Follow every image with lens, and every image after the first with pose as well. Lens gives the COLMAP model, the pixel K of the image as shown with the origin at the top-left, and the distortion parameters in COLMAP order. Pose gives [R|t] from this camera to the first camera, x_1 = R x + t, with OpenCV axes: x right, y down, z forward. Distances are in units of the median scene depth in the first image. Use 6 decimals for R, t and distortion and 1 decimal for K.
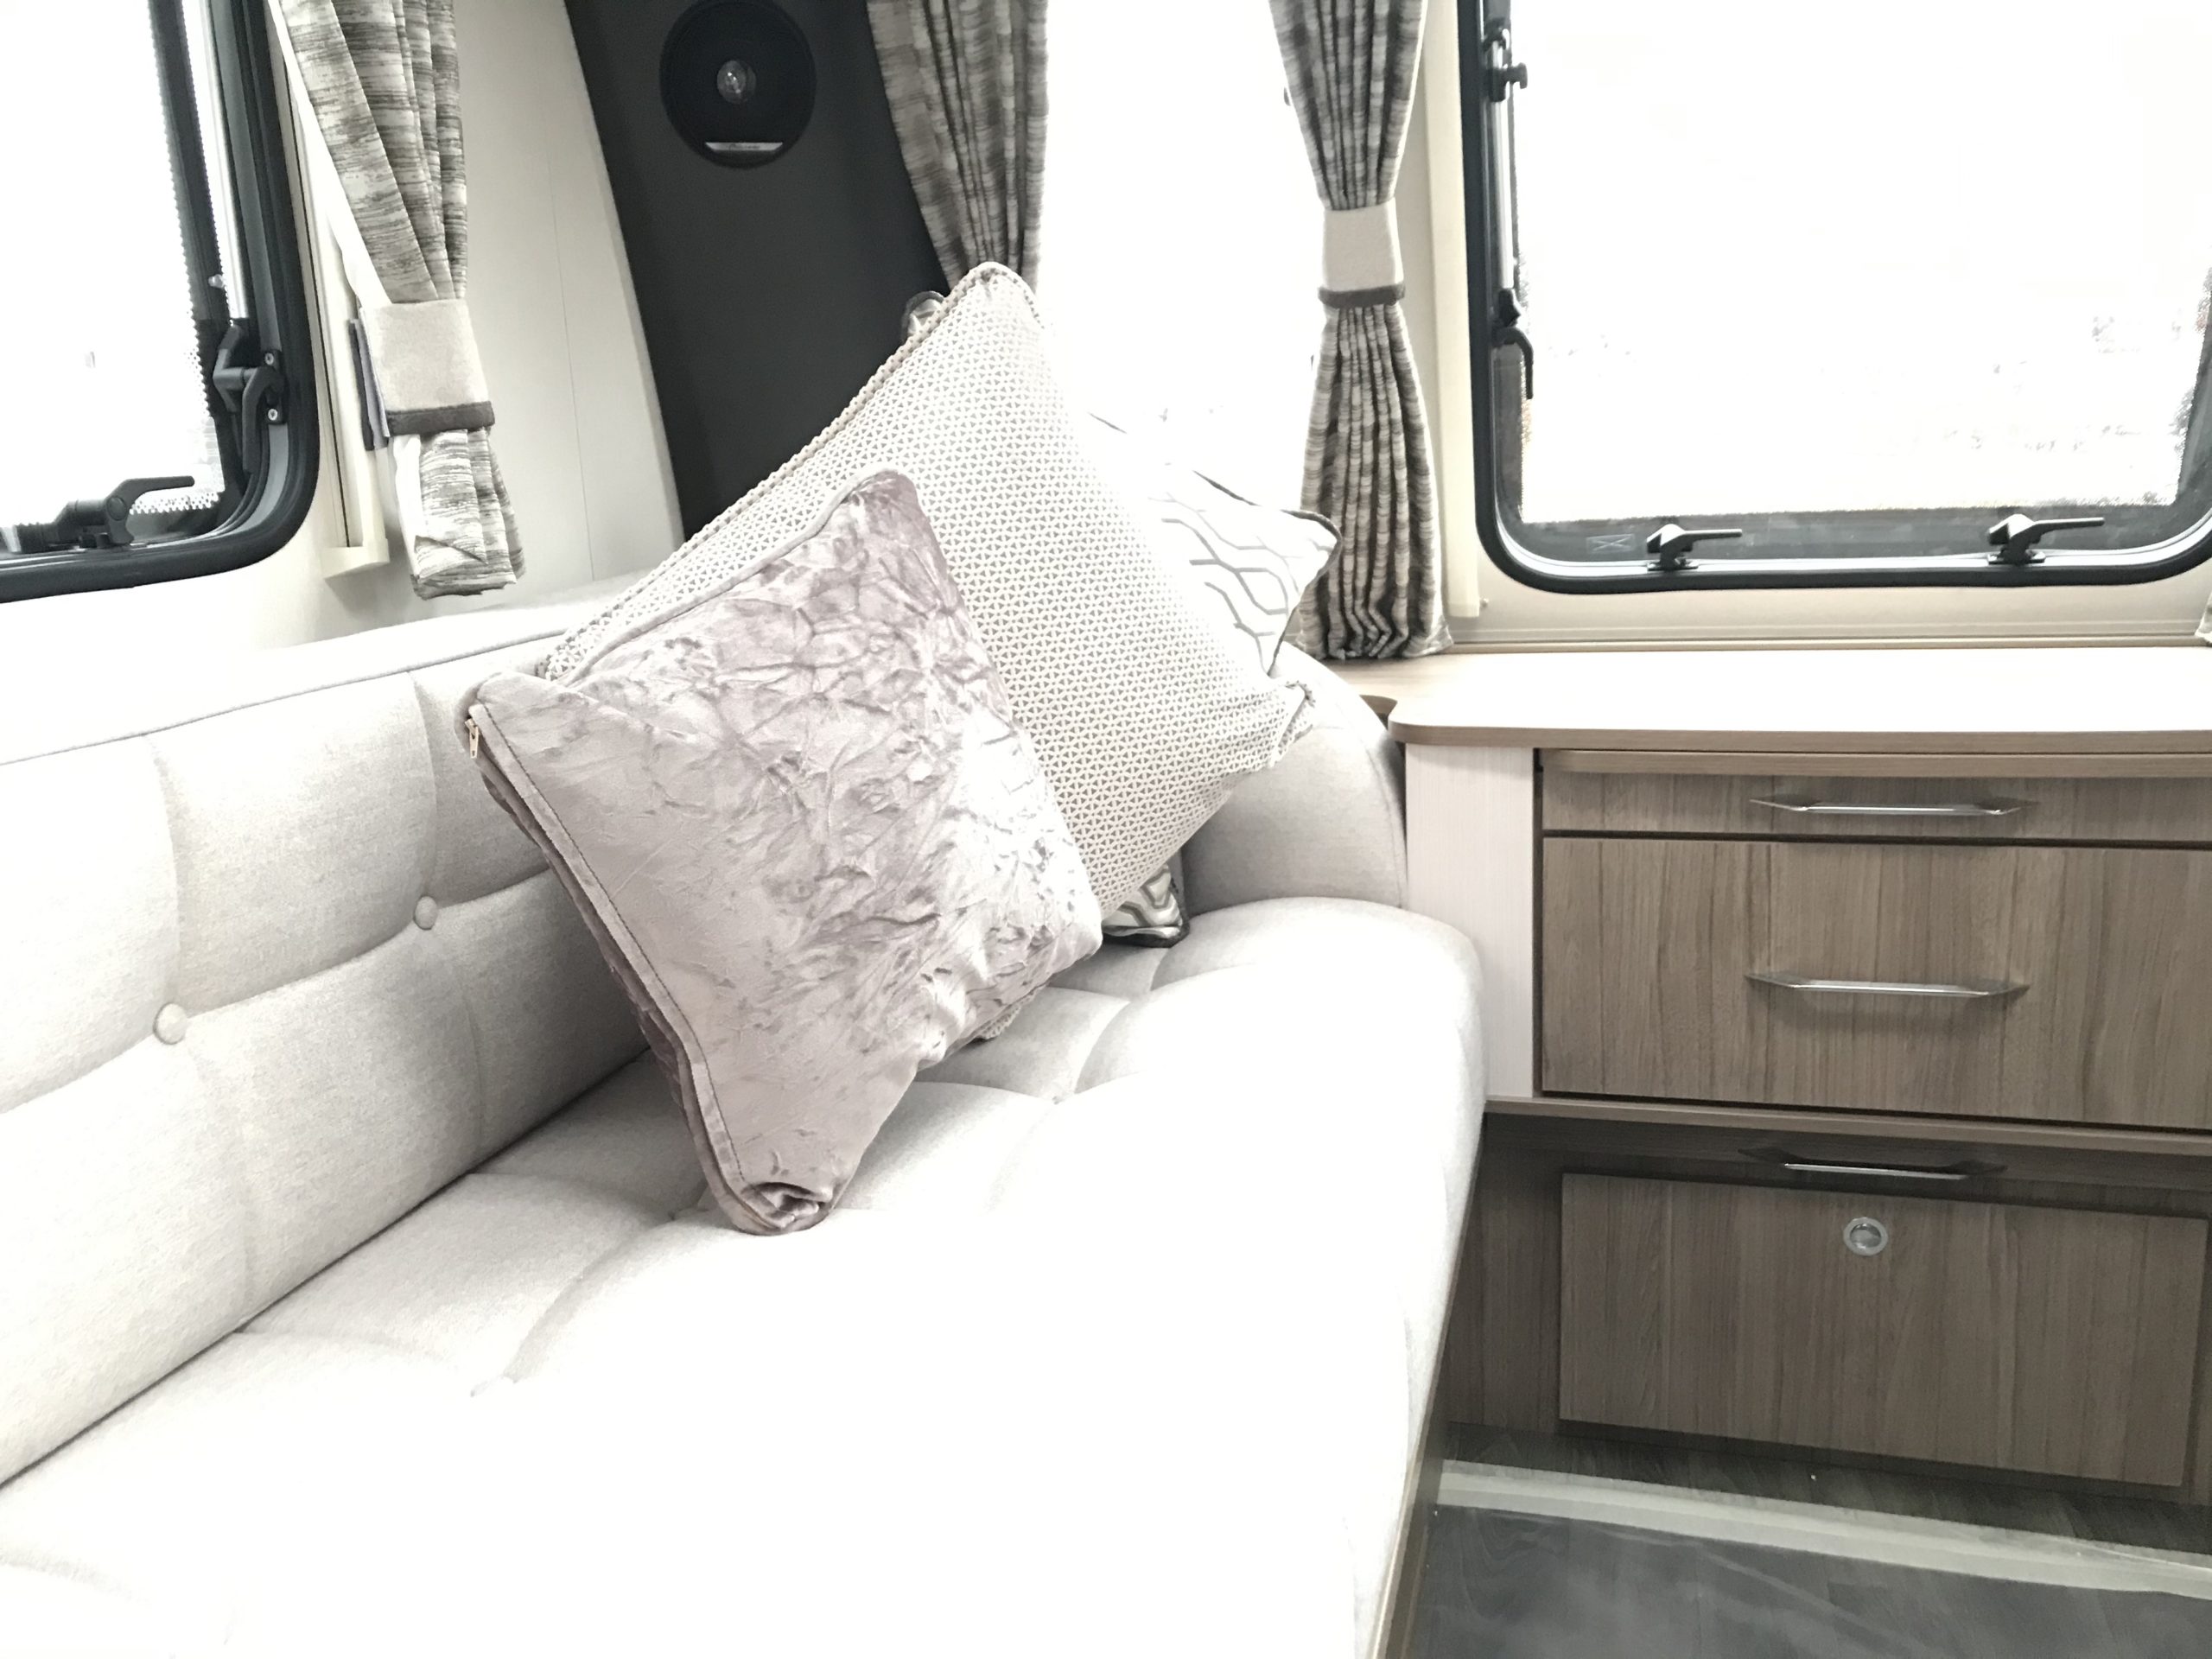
lens RADIAL K [[1836.6, 0, 1065.6], [0, 1836.6, 829.0], [0, 0, 1]] dist [0.072965, -0.120740]
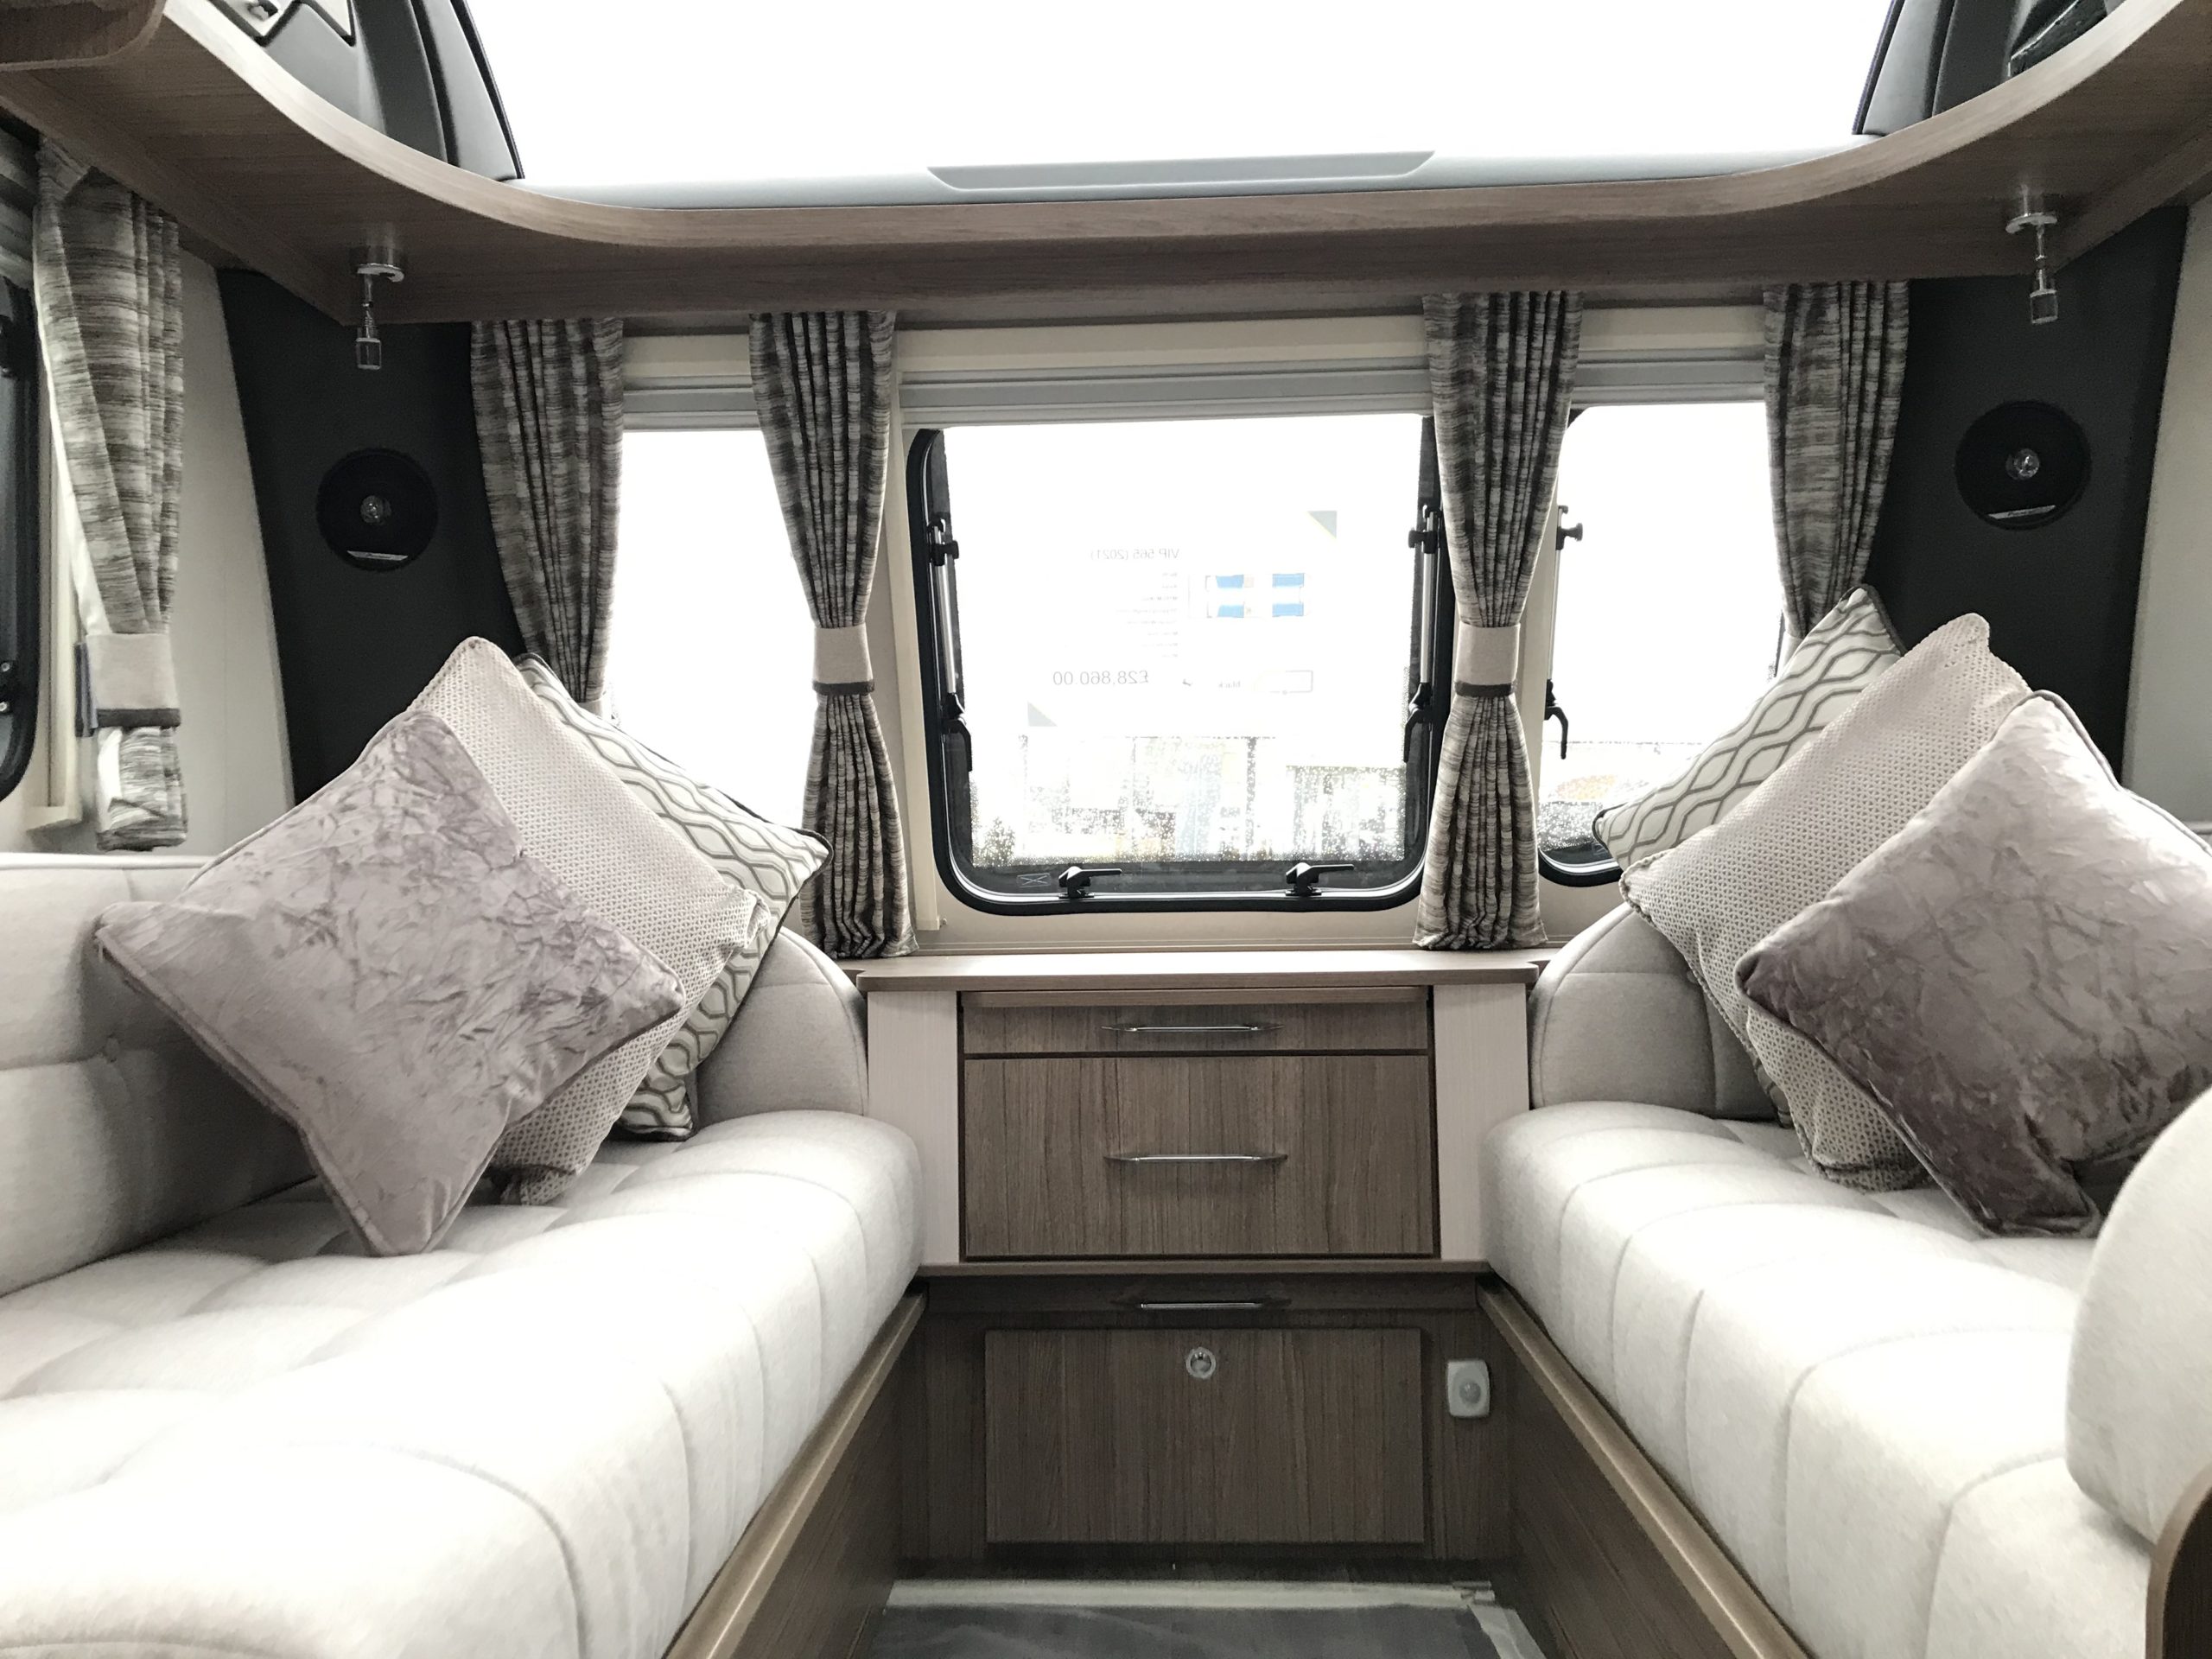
lens RADIAL K [[1836.6, 0, 1065.6], [0, 1836.6, 829.0], [0, 0, 1]] dist [0.072965, -0.120740]
pose [[0.973574, 0.036772, 0.225390, 0.015049], [0.019601, 0.969854, -0.242897, 0.161032], [-0.227527, 0.240896, 0.943504, -0.332471]]
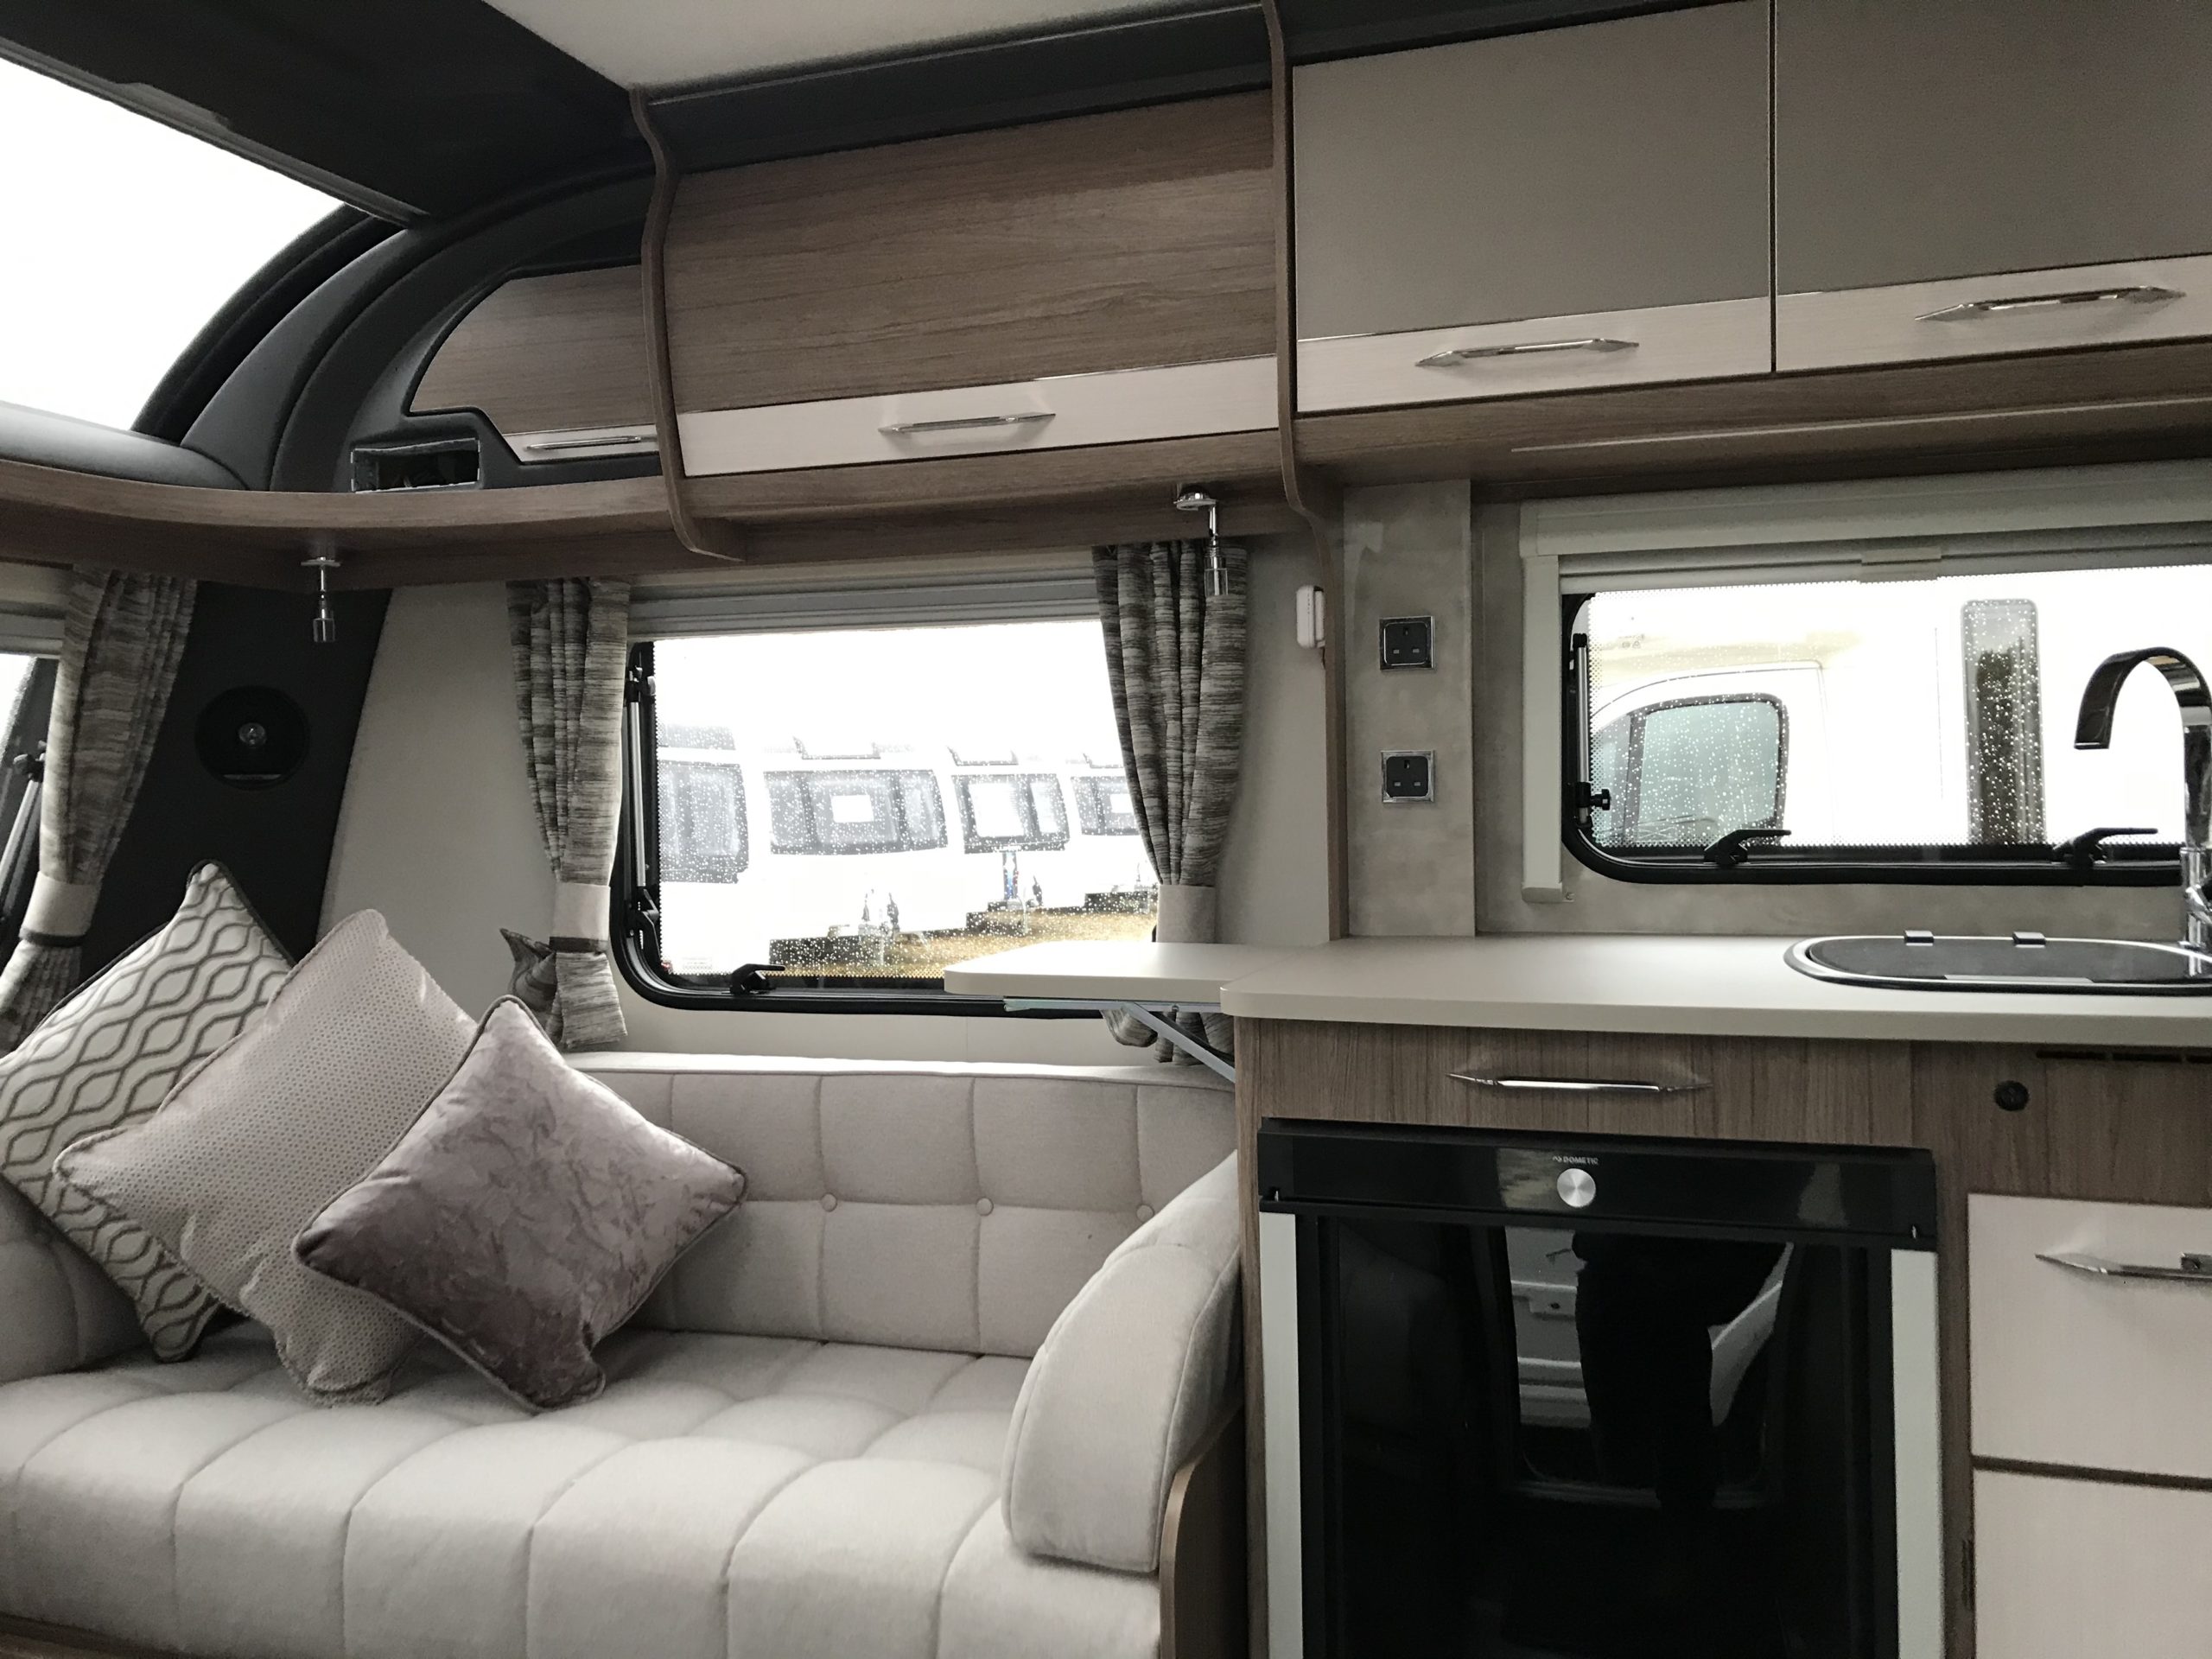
lens RADIAL K [[1859.5, 0, 1115.3], [0, 1859.5, 799.3], [0, 0, 1]] dist [0.021602, 0.007897]
pose [[0.047127, 0.027522, 0.998510, -0.569484], [0.235361, 0.971170, -0.037877, -0.114325], [-0.970765, 0.236795, 0.039291, -0.057997]]
